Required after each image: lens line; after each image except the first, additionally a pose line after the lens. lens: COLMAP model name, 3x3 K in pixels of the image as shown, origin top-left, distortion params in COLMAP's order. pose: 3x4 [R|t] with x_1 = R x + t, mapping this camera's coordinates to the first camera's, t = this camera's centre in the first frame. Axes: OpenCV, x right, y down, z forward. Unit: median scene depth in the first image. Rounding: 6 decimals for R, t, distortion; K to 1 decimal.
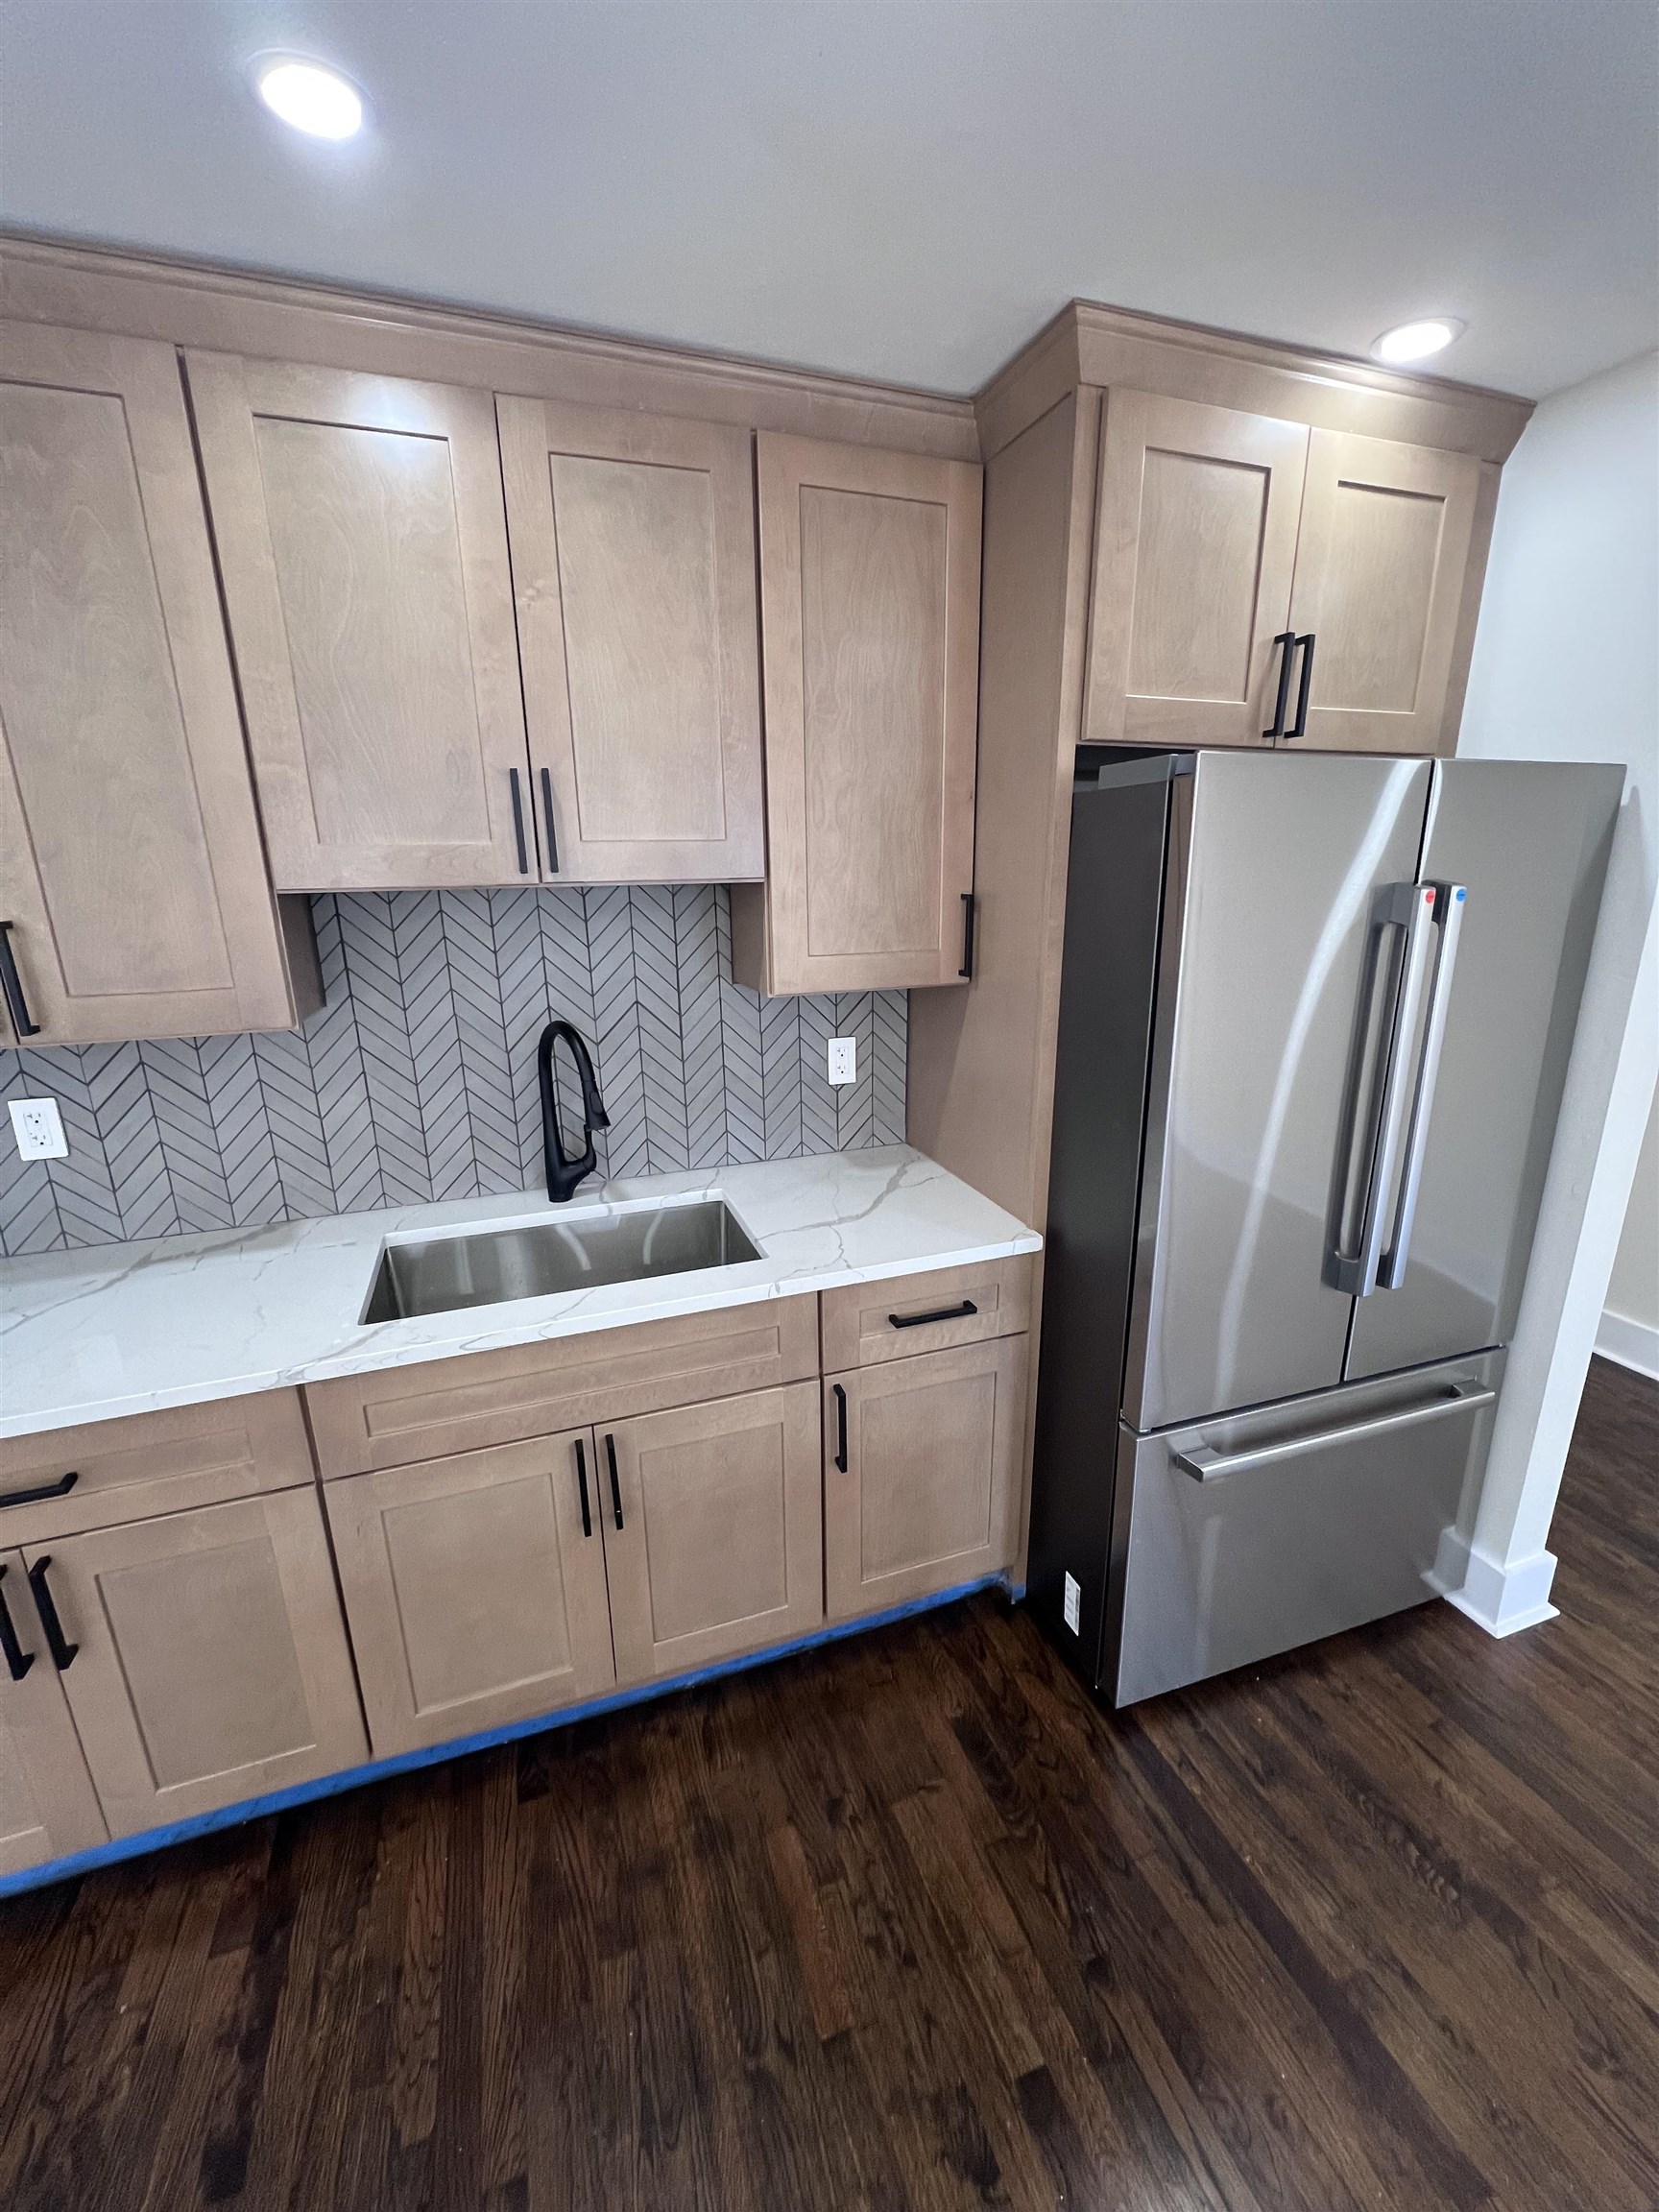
lens RADIAL K [[879.8, 0, 828.3], [0, 879.8, 1104.3], [0, 0, 1]] dist [-0.001001, -0.000364]
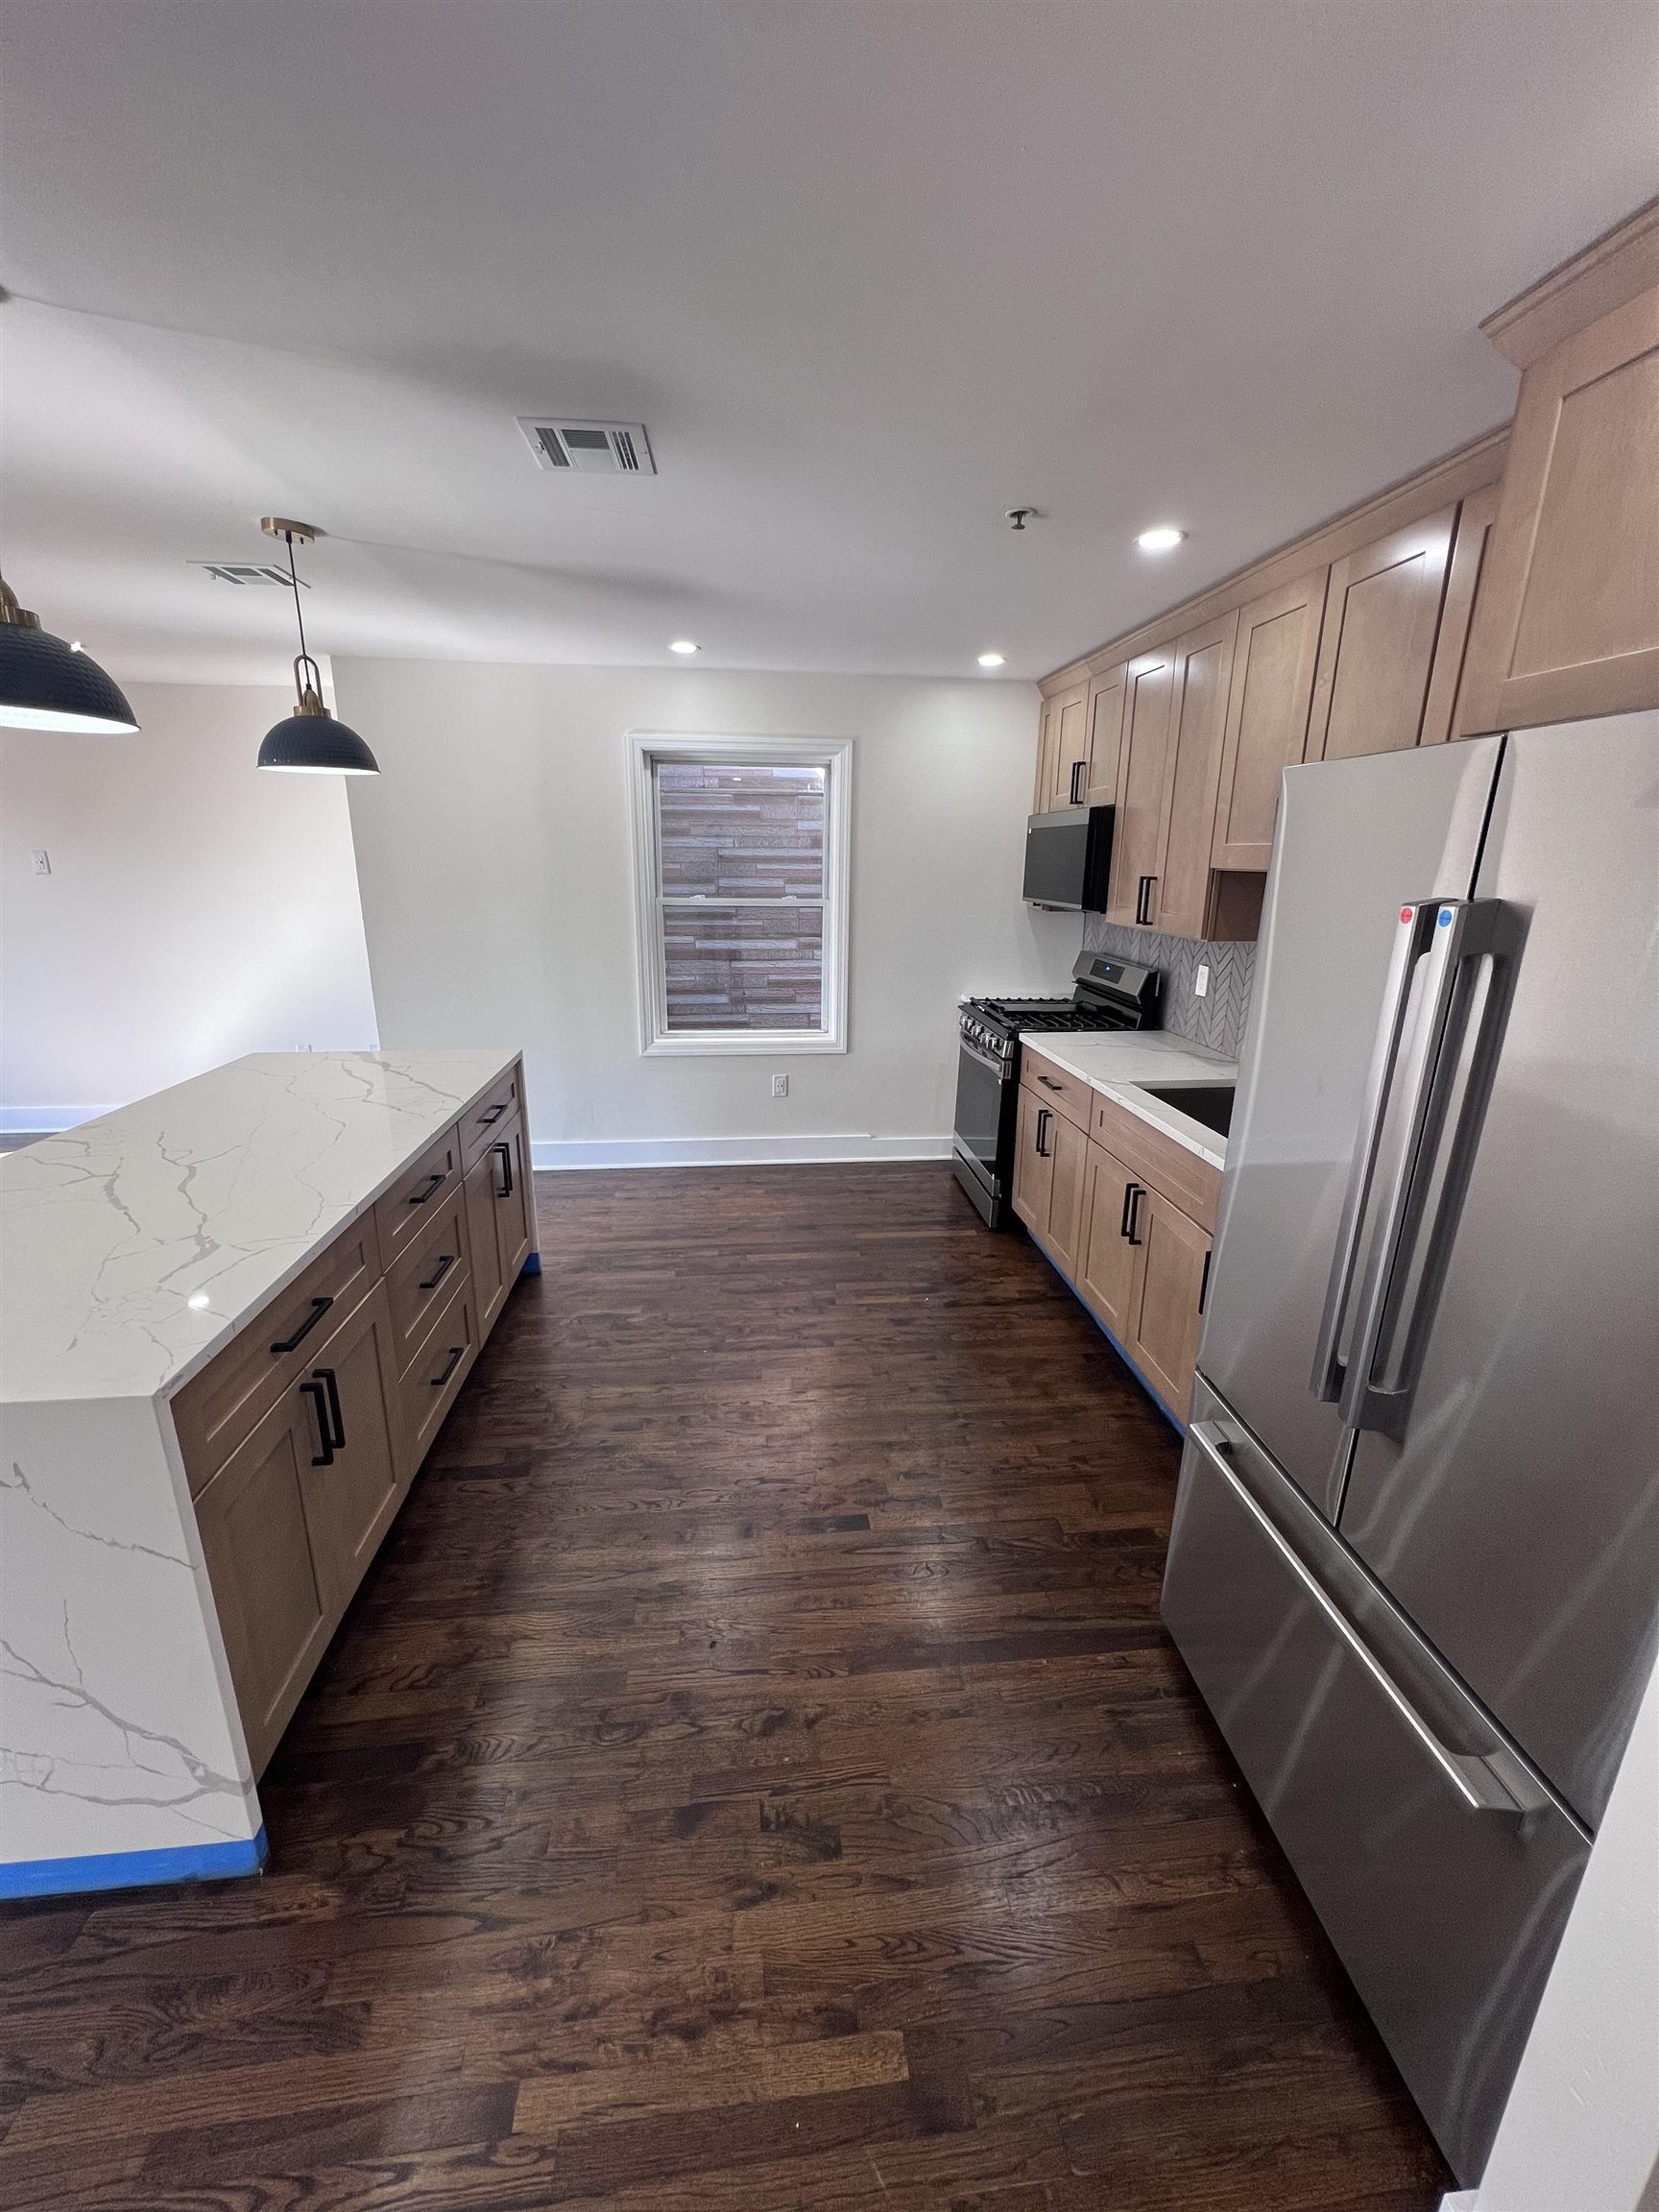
lens RADIAL K [[879.8, 0, 834.0], [0, 879.8, 1093.1], [0, 0, 1]] dist [-0.001001, -0.000364]
pose [[-0.232674, 0.267687, -0.934990, 1.370782], [-0.258181, 0.909880, 0.324746, -0.186711], [0.937660, 0.316957, -0.142593, 0.587919]]
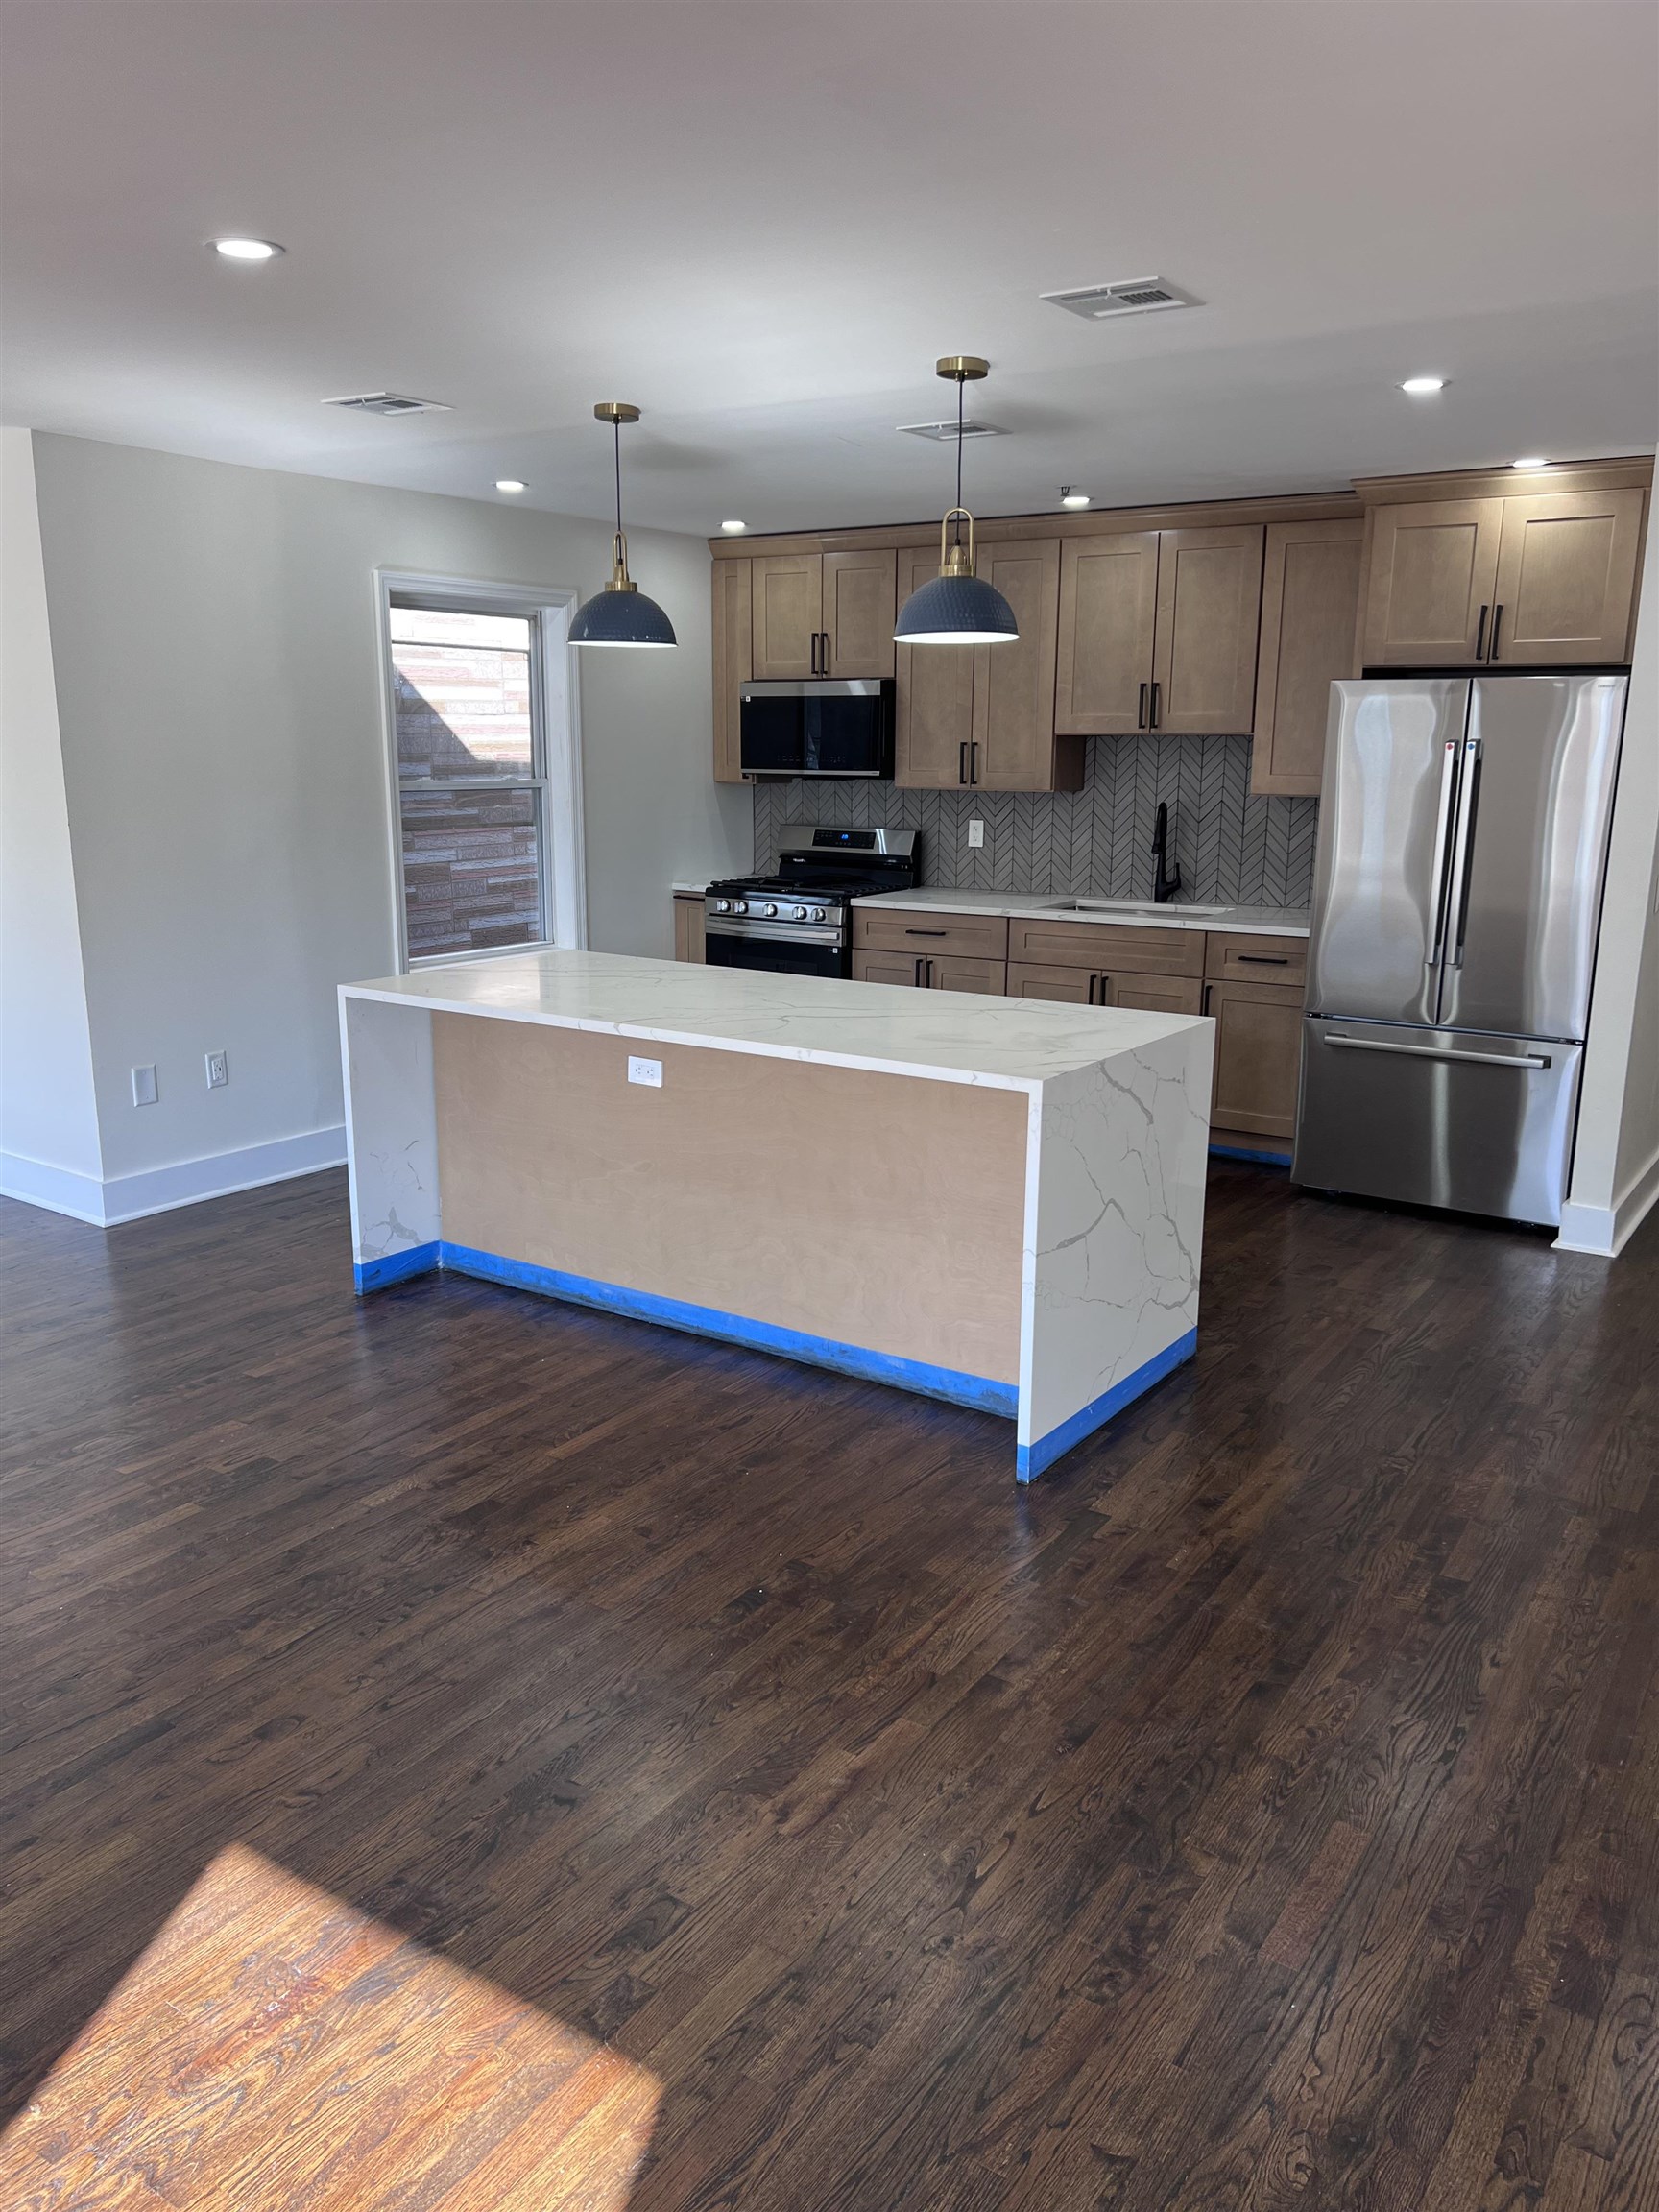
lens RADIAL K [[1645.5, 0, 828.6], [0, 1645.5, 1123.0], [0, 0, 1]] dist [0.044013, -0.050758]
pose [[0.591234, 0.204782, -0.780069, 2.579243], [-0.221329, 0.971290, 0.087230, 0.505343], [0.775536, 0.121078, 0.619583, -2.033679]]
